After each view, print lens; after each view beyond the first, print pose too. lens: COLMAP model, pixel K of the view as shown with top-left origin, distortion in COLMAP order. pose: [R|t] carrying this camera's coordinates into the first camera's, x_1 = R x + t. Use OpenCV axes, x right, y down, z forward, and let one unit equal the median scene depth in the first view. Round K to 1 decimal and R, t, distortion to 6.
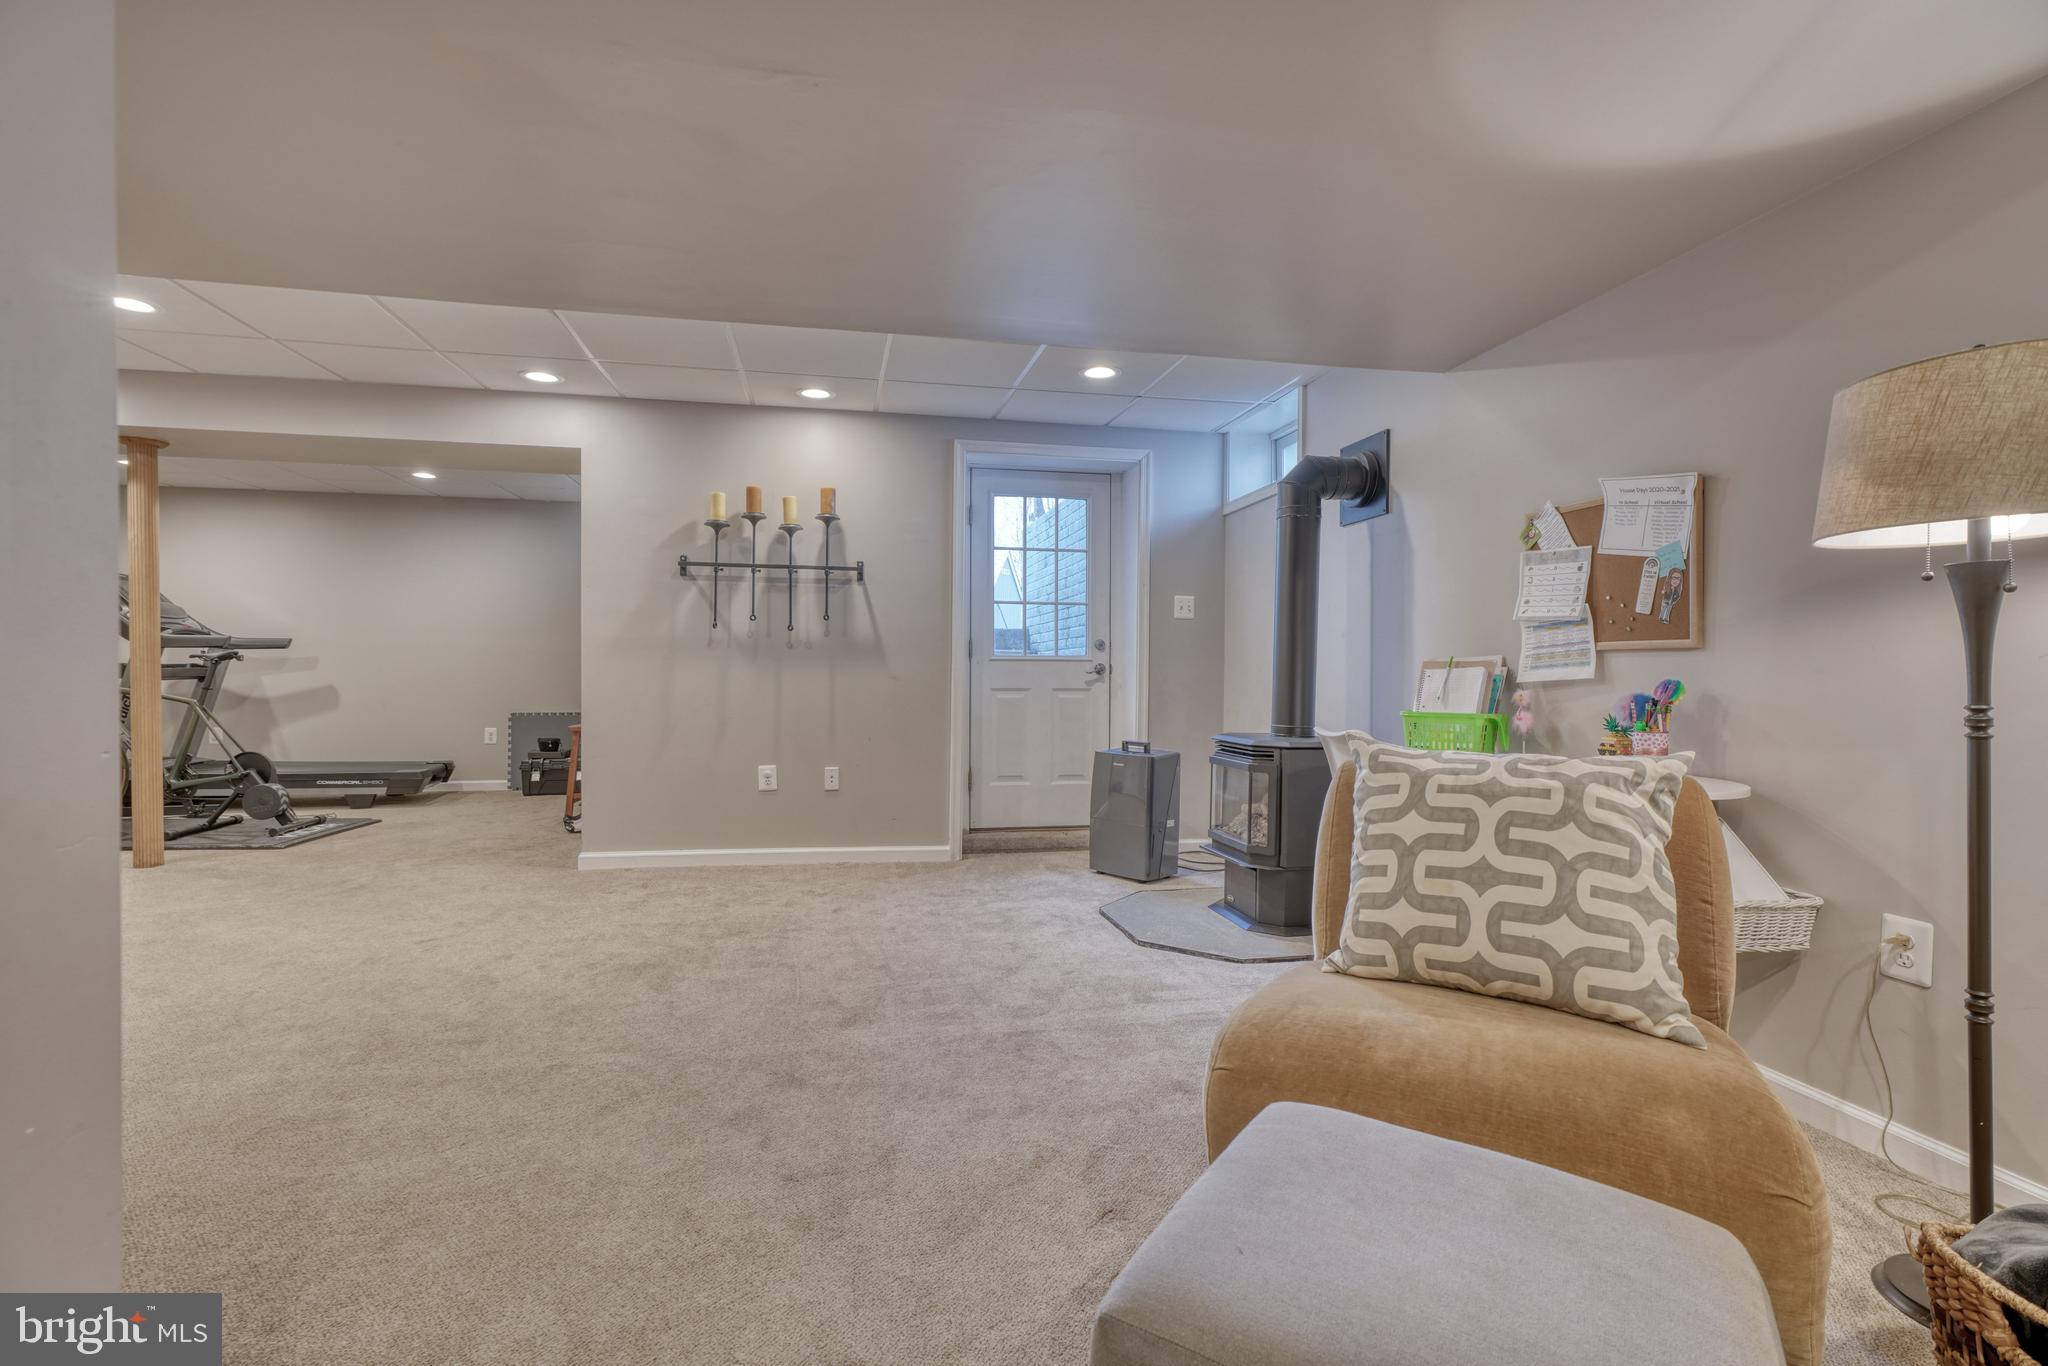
lens RADIAL K [[913.9, 0, 1010.0], [0, 913.9, 687.2], [0, 0, 1]] dist [-0.011025, -0.000121]
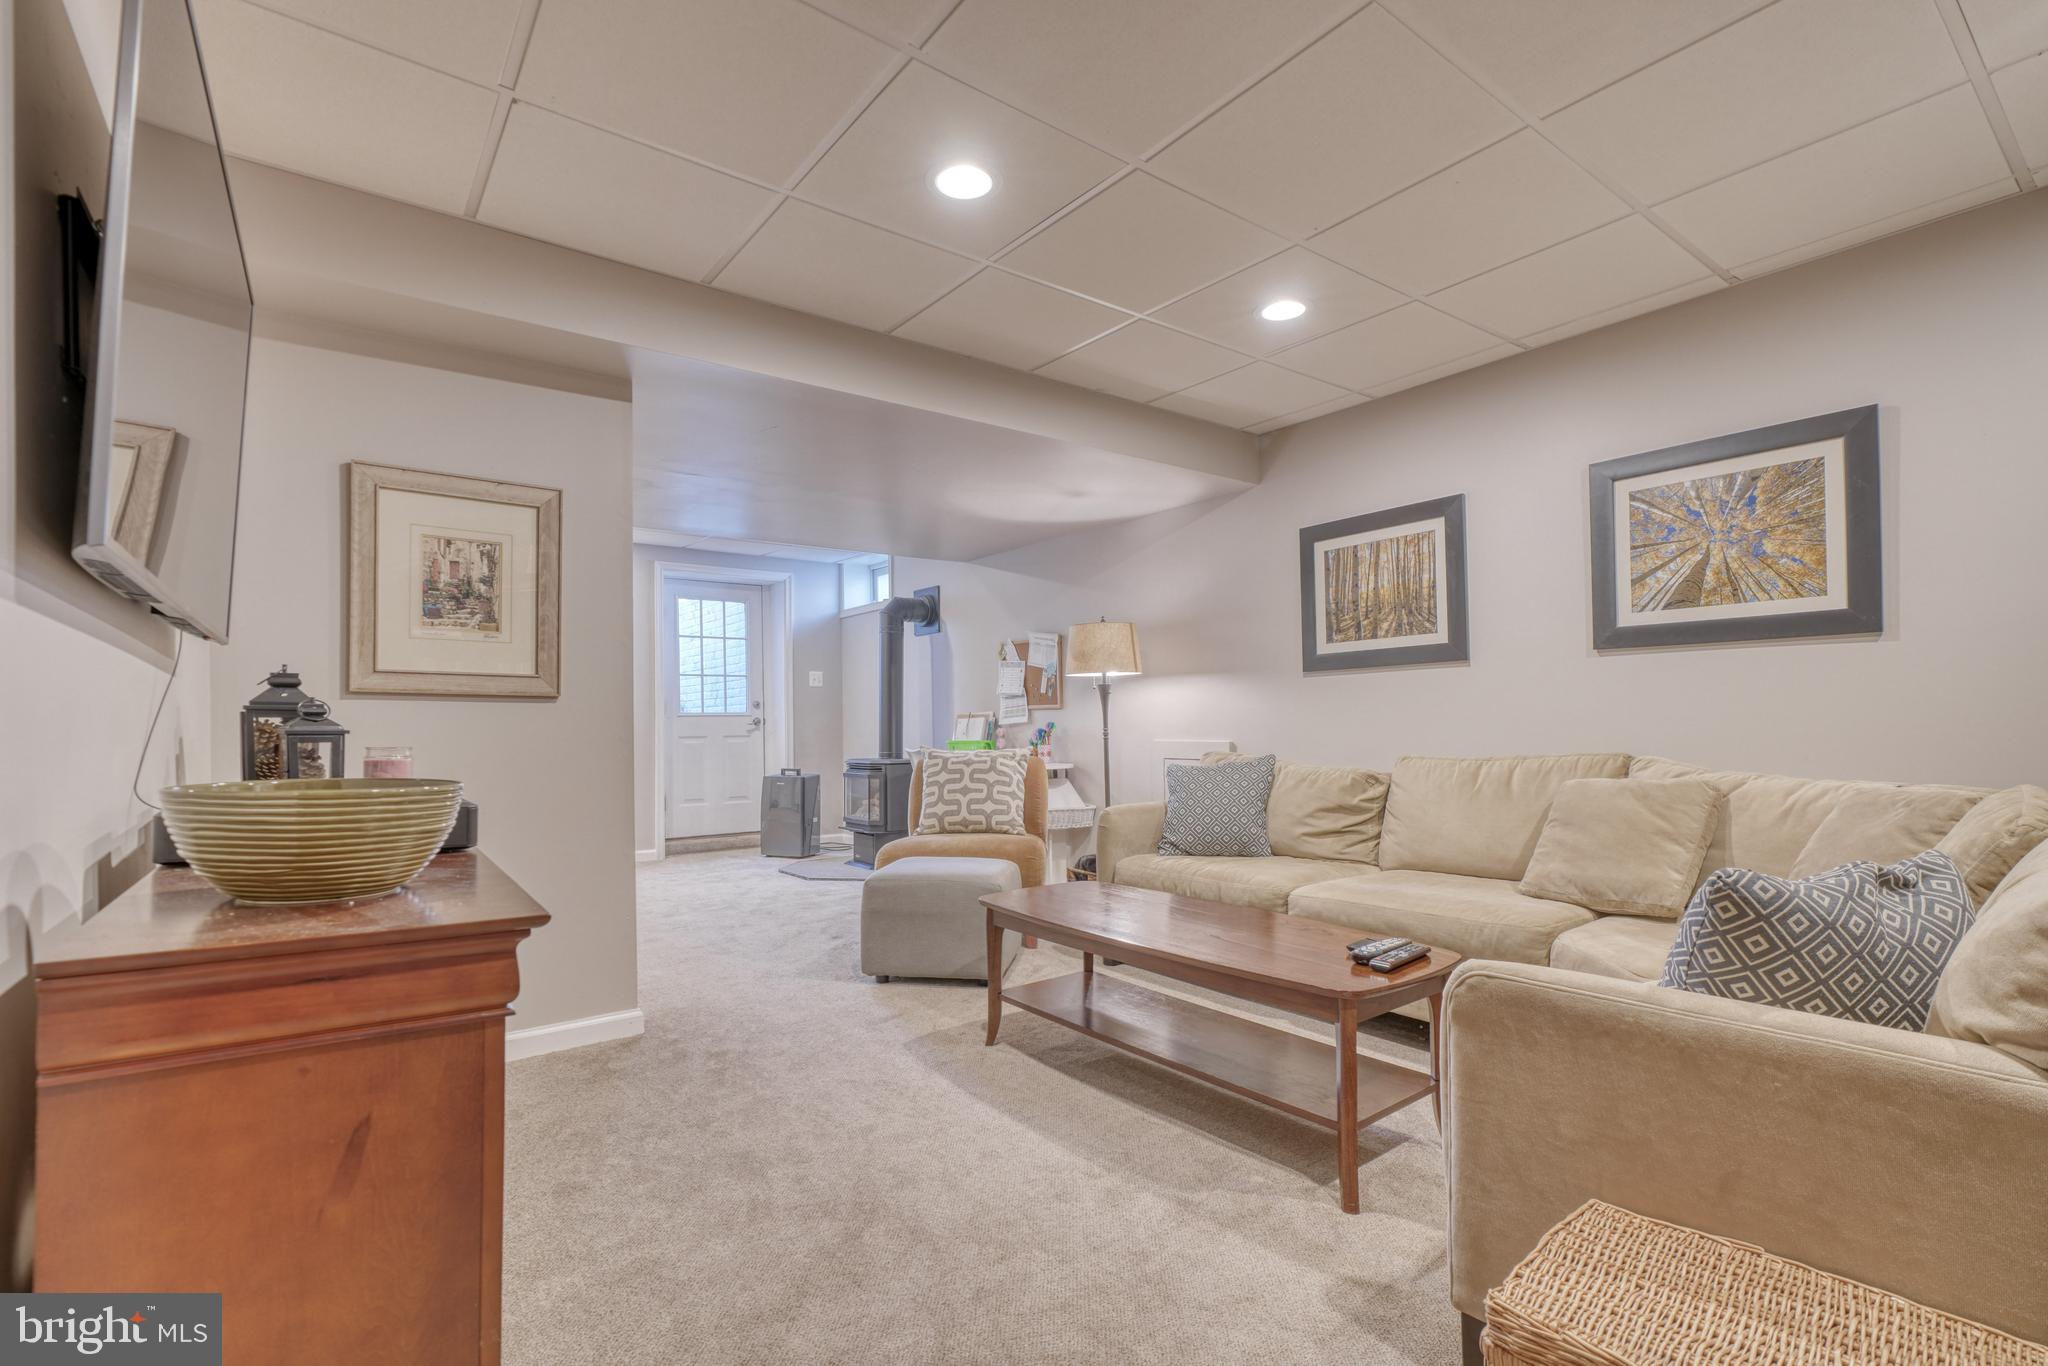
lens RADIAL K [[924.6, 0, 1009.9], [0, 924.6, 710.4], [0, 0, 1]] dist [-0.004379, 0.001108]
pose [[0.900398, -0.012128, 0.434897, -0.365034], [0.024743, 0.999421, -0.023358, 0.013436], [-0.434362, 0.031792, 0.900177, -0.995972]]
